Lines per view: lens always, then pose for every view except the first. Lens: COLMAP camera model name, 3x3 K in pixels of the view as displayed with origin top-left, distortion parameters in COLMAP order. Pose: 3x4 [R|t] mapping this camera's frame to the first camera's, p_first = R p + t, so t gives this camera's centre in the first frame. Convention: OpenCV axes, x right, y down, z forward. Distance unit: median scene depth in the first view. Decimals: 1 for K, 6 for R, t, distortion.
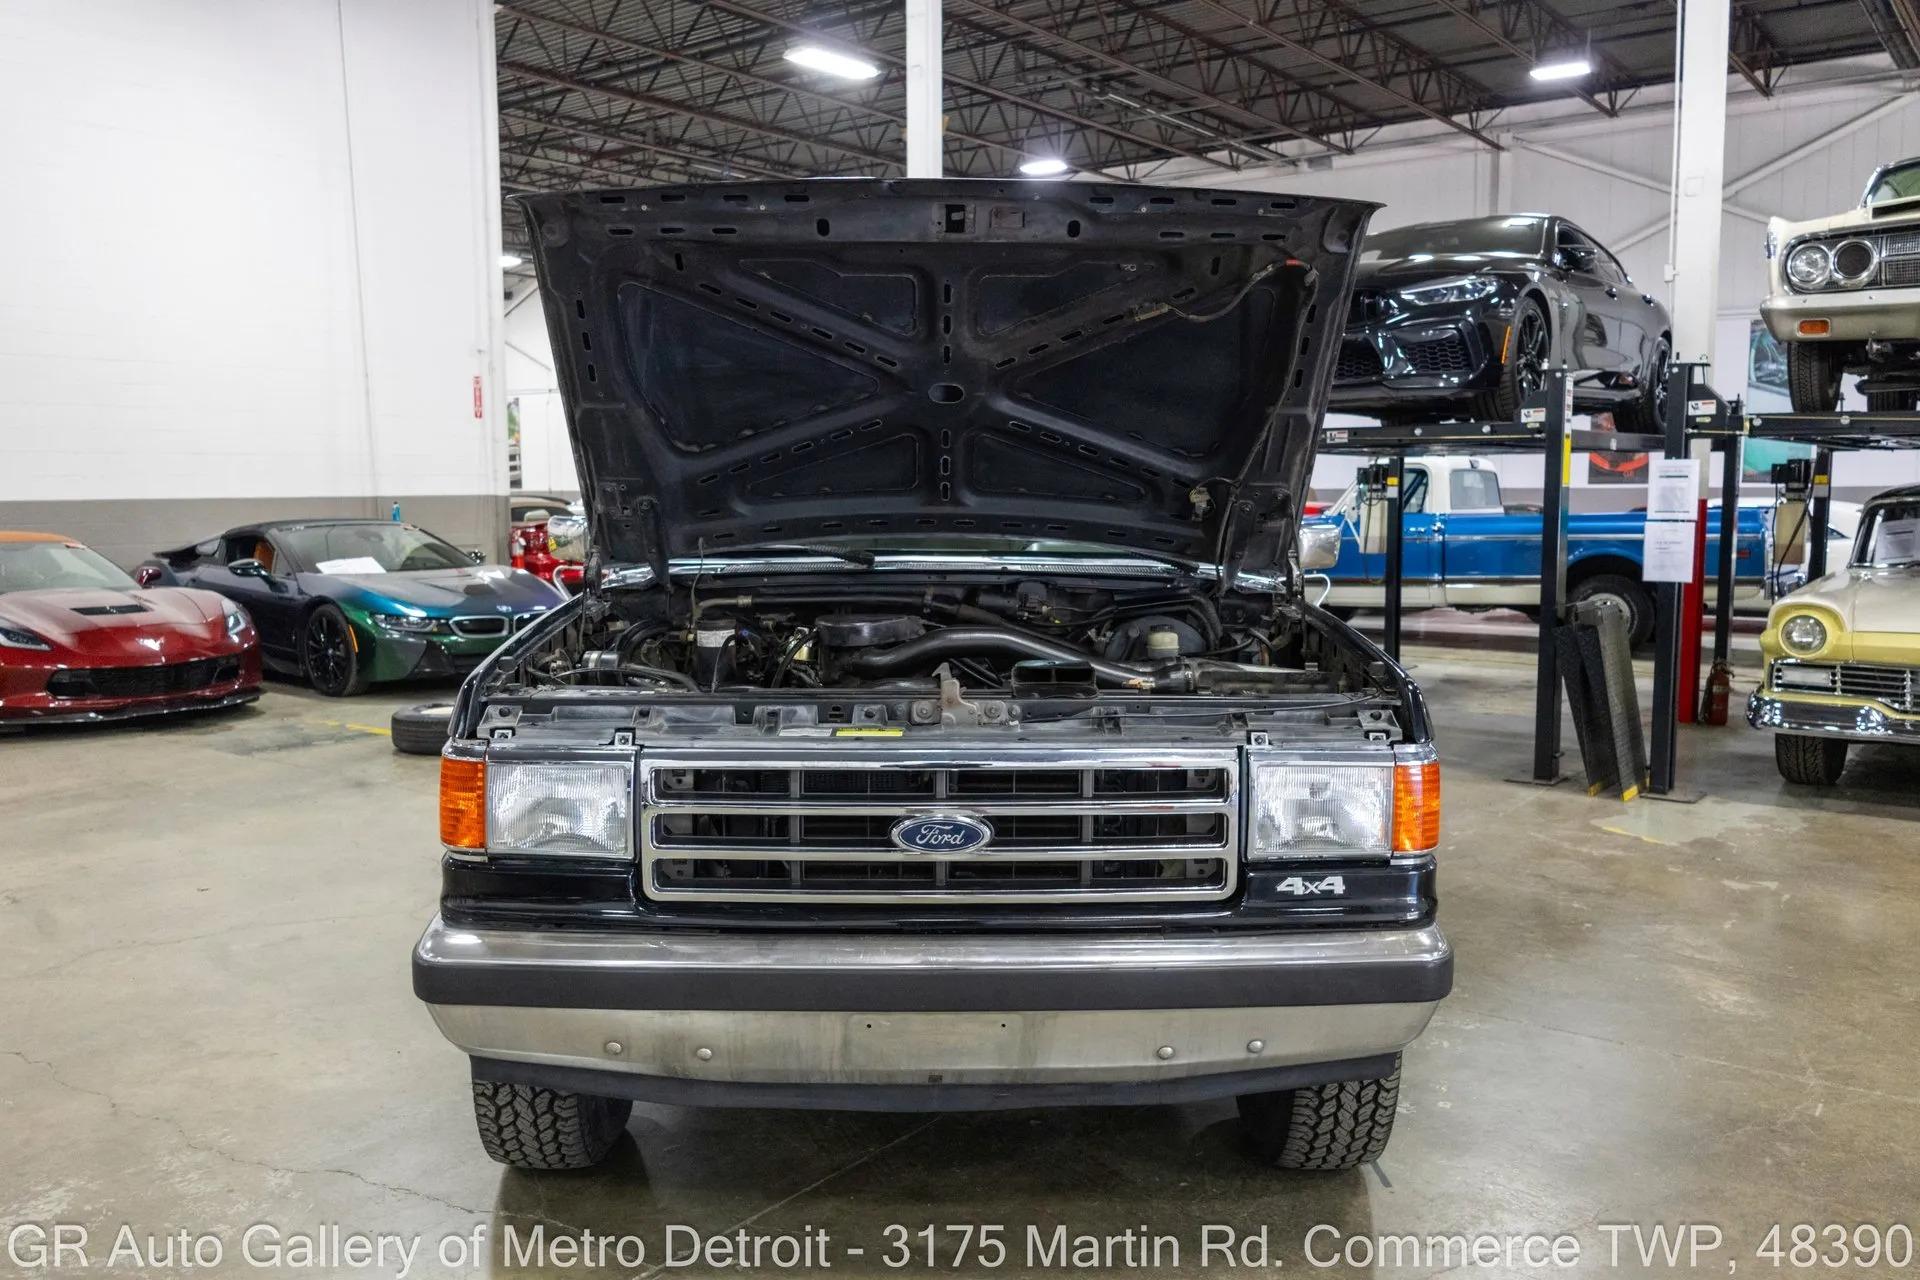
lens RADIAL K [[1528.3, 0, 962.2], [0, 1528.3, 634.4], [0, 0, 1]] dist [0.026275, -0.058737]
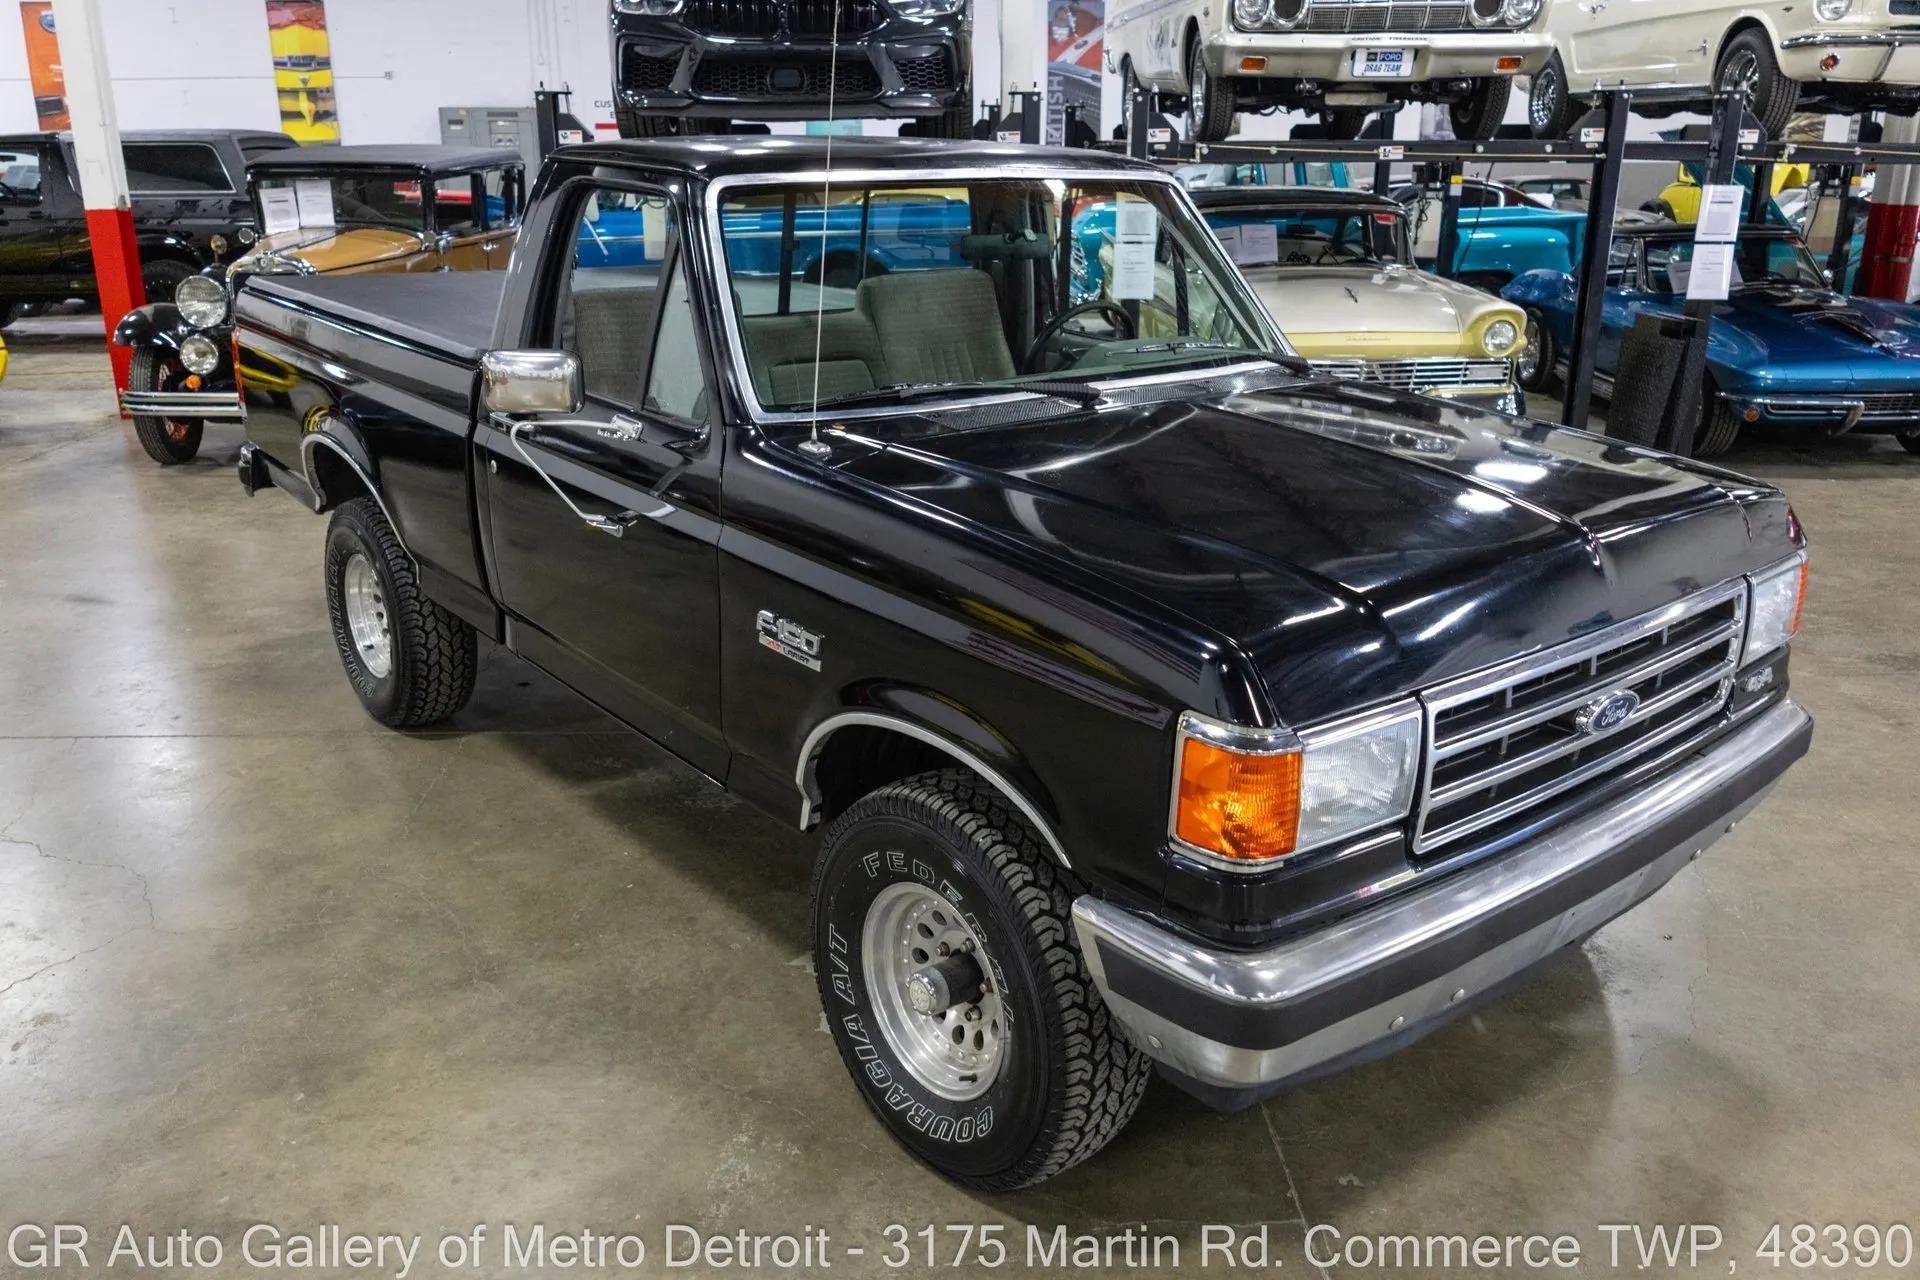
lens RADIAL K [[1528.3, 0, 962.2], [0, 1528.3, 634.4], [0, 0, 1]] dist [0.026275, -0.058737]
pose [[0.775504, -0.192322, 0.601336, -0.670260], [0.059241, 0.970437, 0.233970, -0.125831], [-0.628557, -0.145821, 0.763971, 0.376738]]
